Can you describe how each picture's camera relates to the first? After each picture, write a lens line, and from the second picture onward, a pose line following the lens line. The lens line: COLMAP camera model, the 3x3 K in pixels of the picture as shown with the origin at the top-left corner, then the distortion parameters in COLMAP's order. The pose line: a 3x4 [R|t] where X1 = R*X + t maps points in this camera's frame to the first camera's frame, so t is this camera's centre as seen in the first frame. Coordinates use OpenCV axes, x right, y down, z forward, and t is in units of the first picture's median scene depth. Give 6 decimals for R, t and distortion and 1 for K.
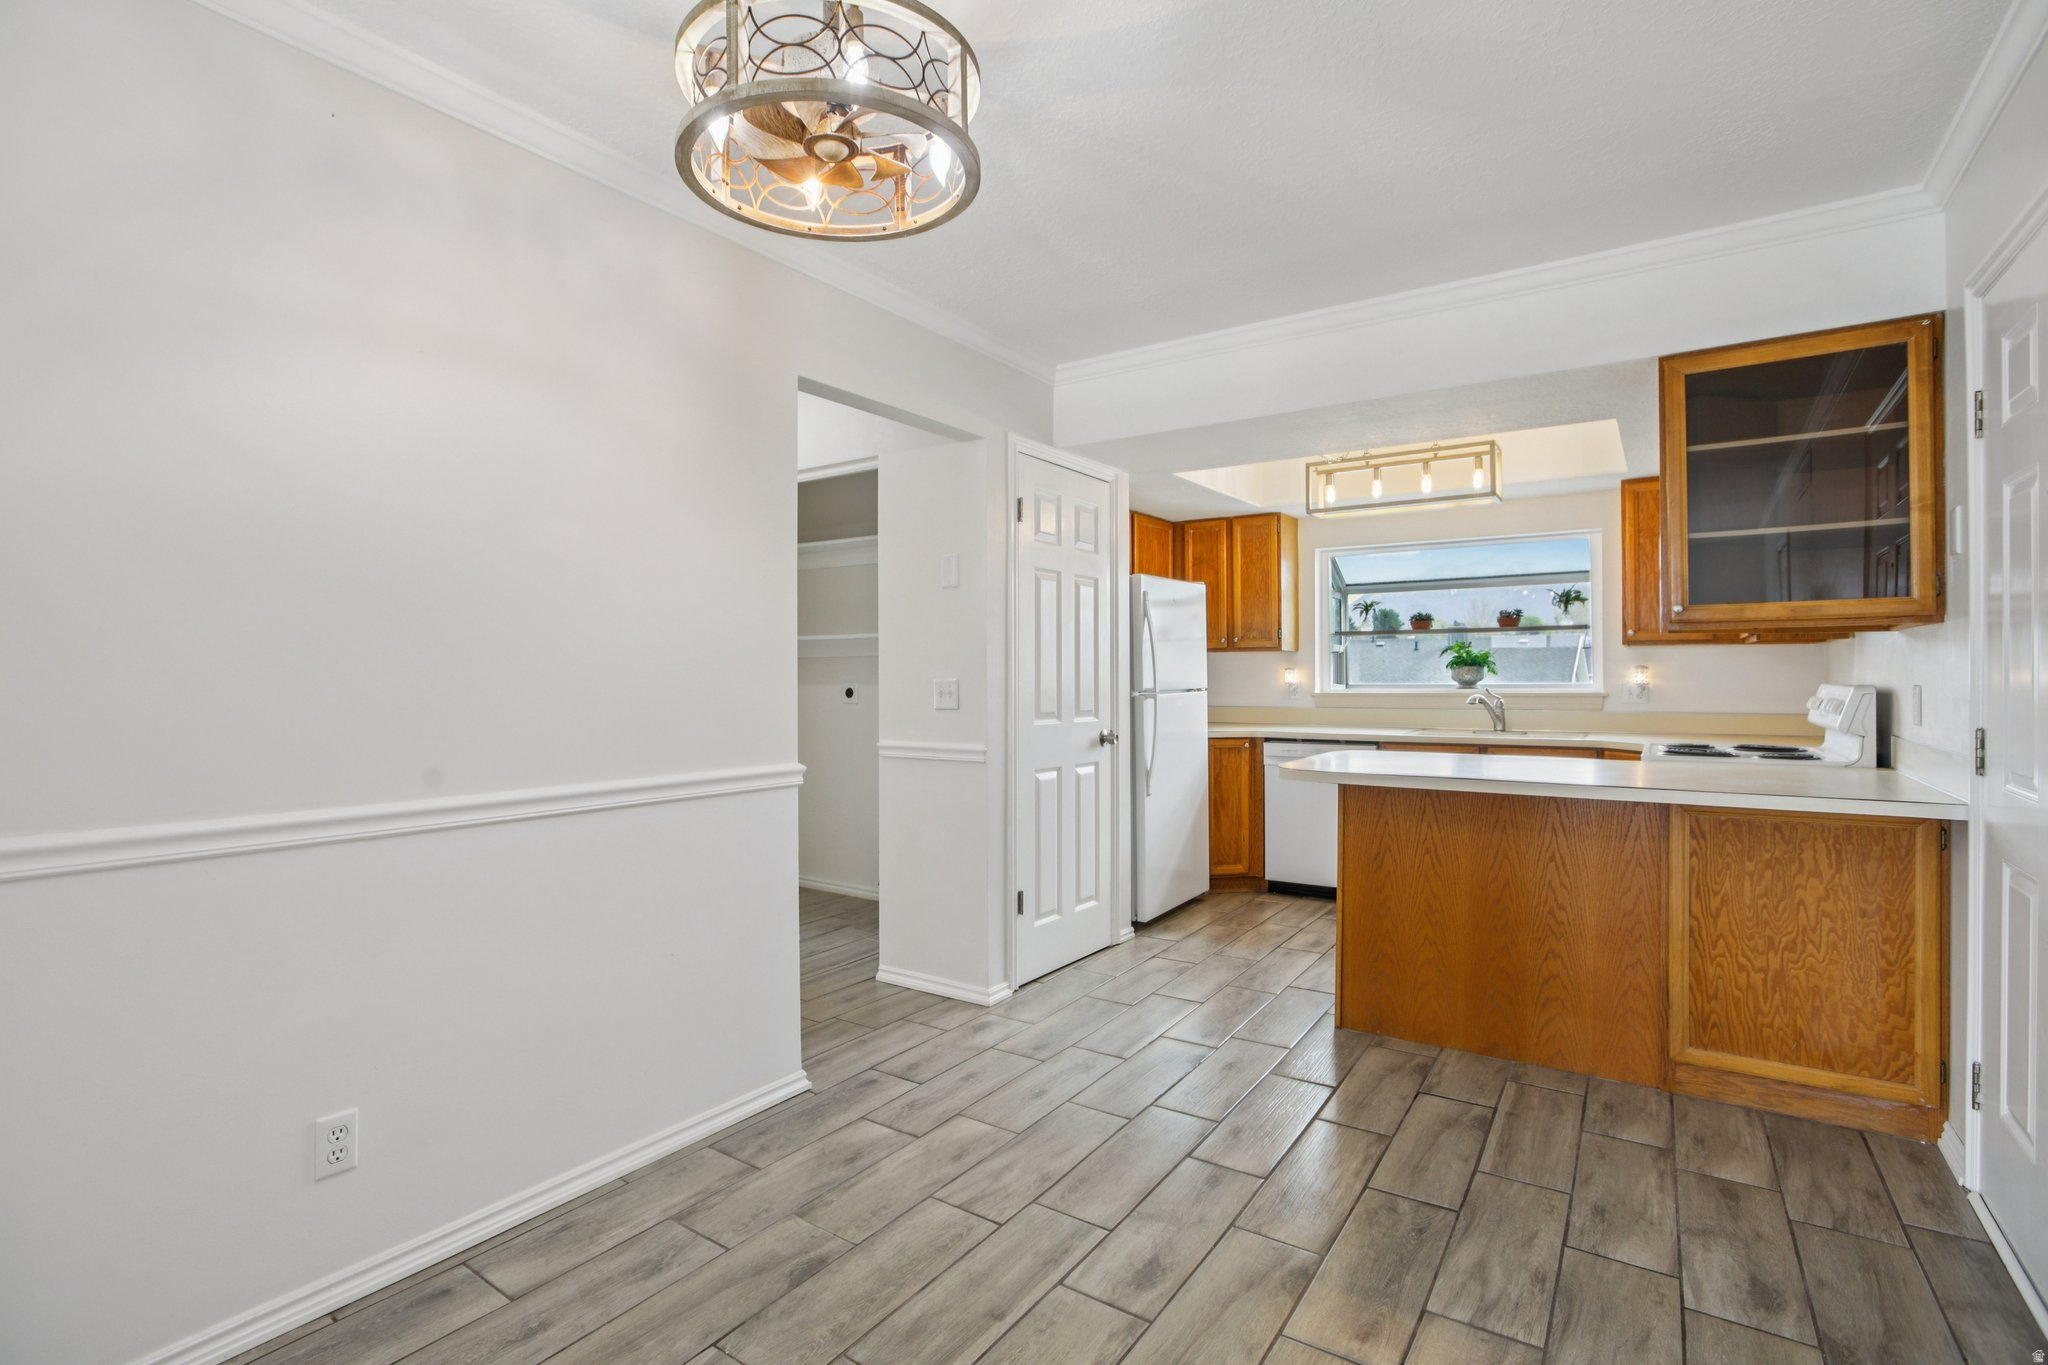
lens RADIAL K [[965.8, 0, 1016.1], [0, 965.8, 670.4], [0, 0, 1]] dist [-0.051596, 0.020631]
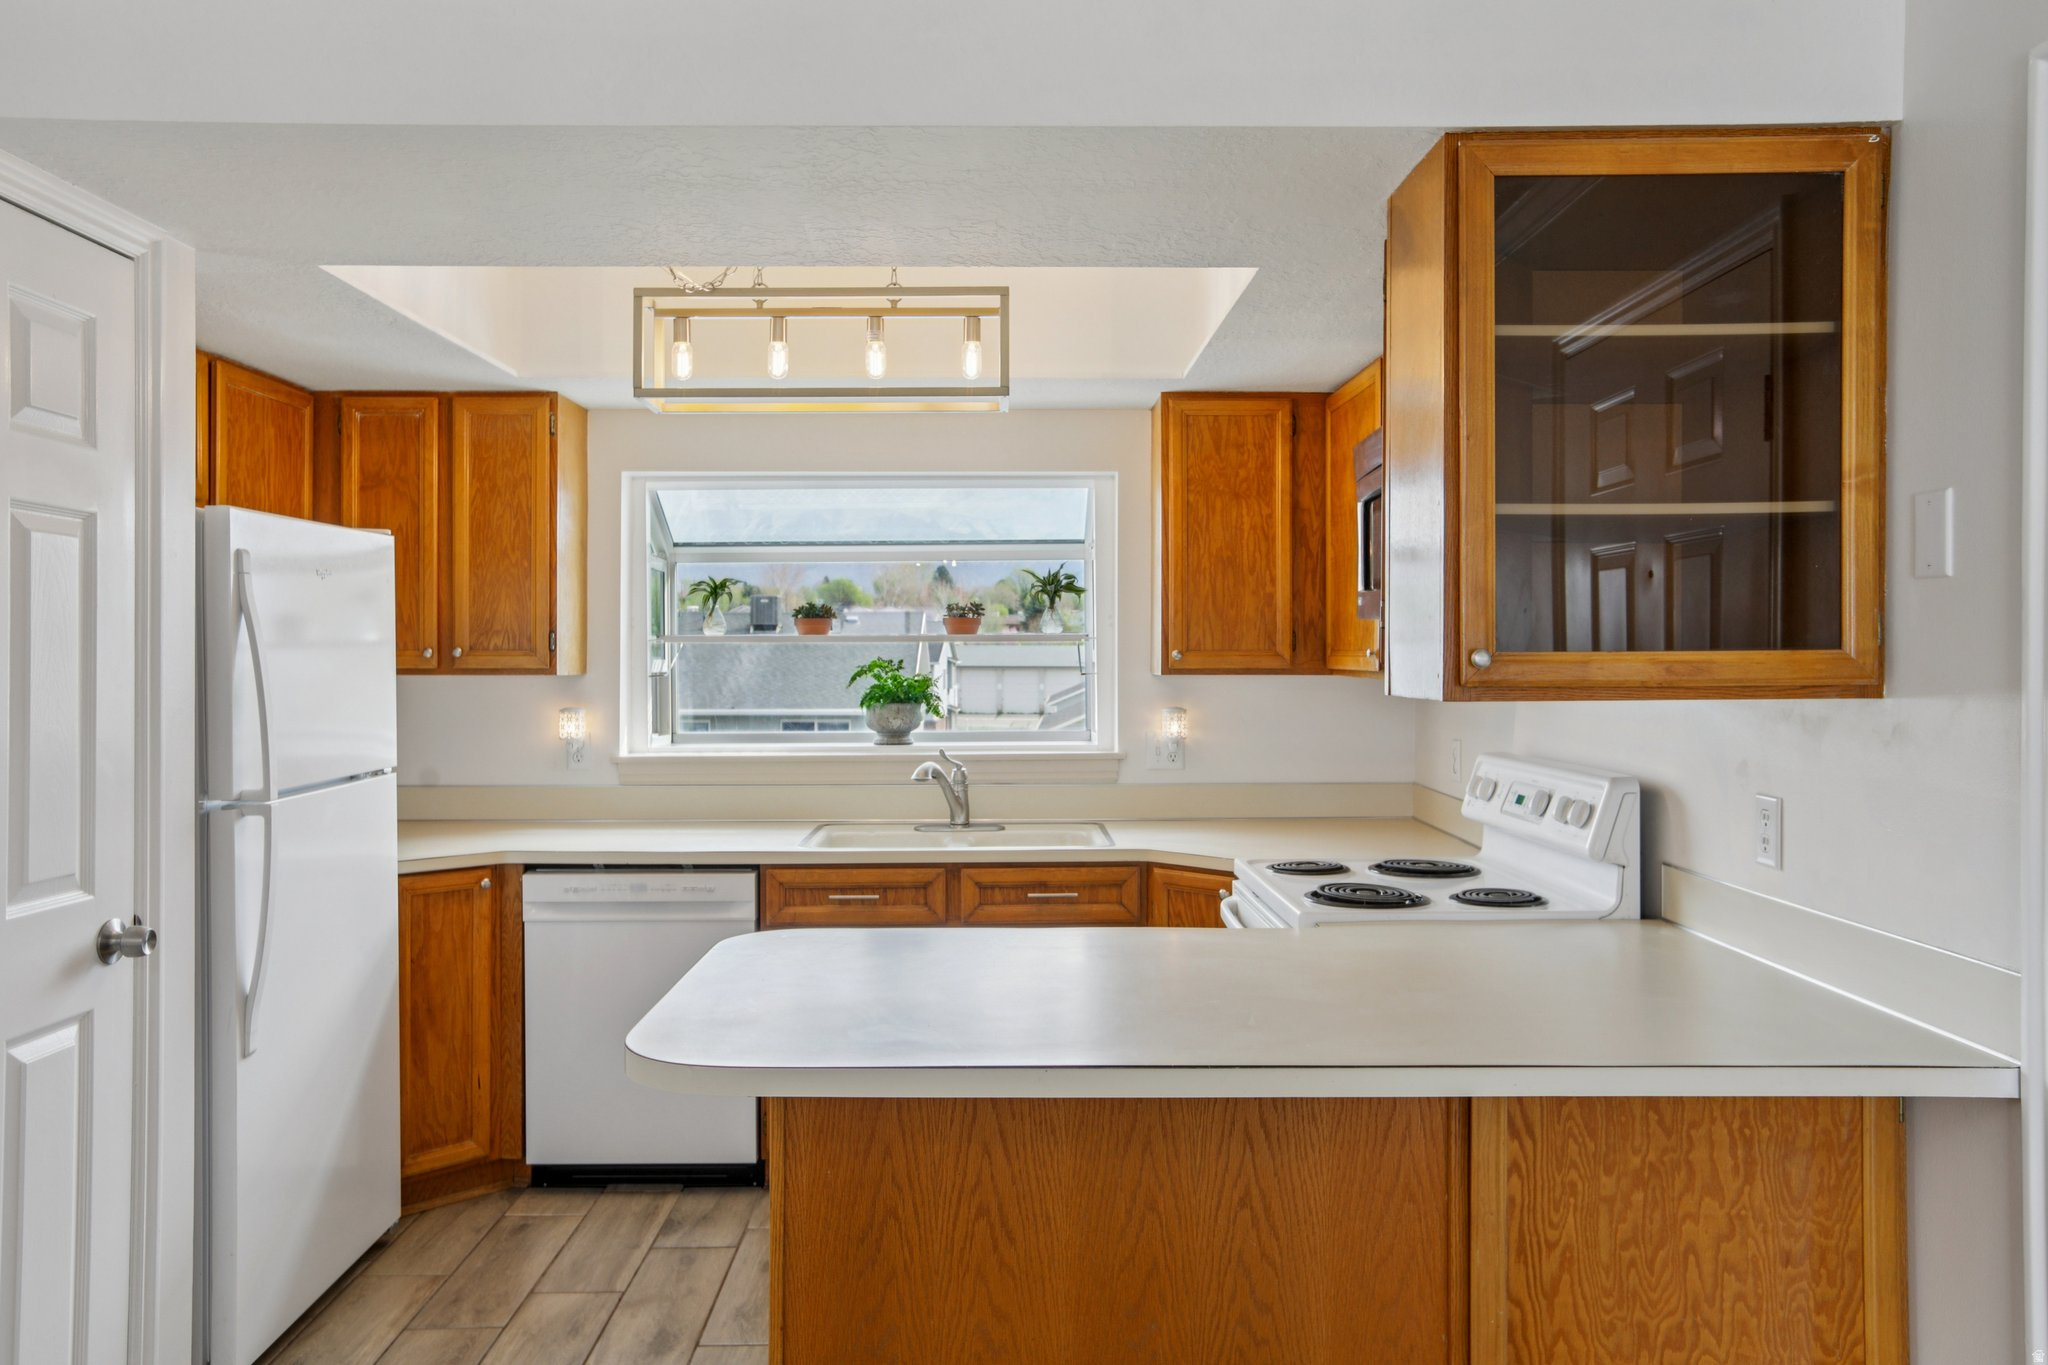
lens RADIAL K [[1470.2, 0, 1020.7], [0, 1470.2, 654.7], [0, 0, 1]] dist [-0.012162, 0.049428]
pose [[0.816456, 0.002741, 0.577400, 0.073745], [-0.003701, 0.999993, 0.000487, -0.064699], [-0.577395, -0.002535, 0.816461, 0.505730]]
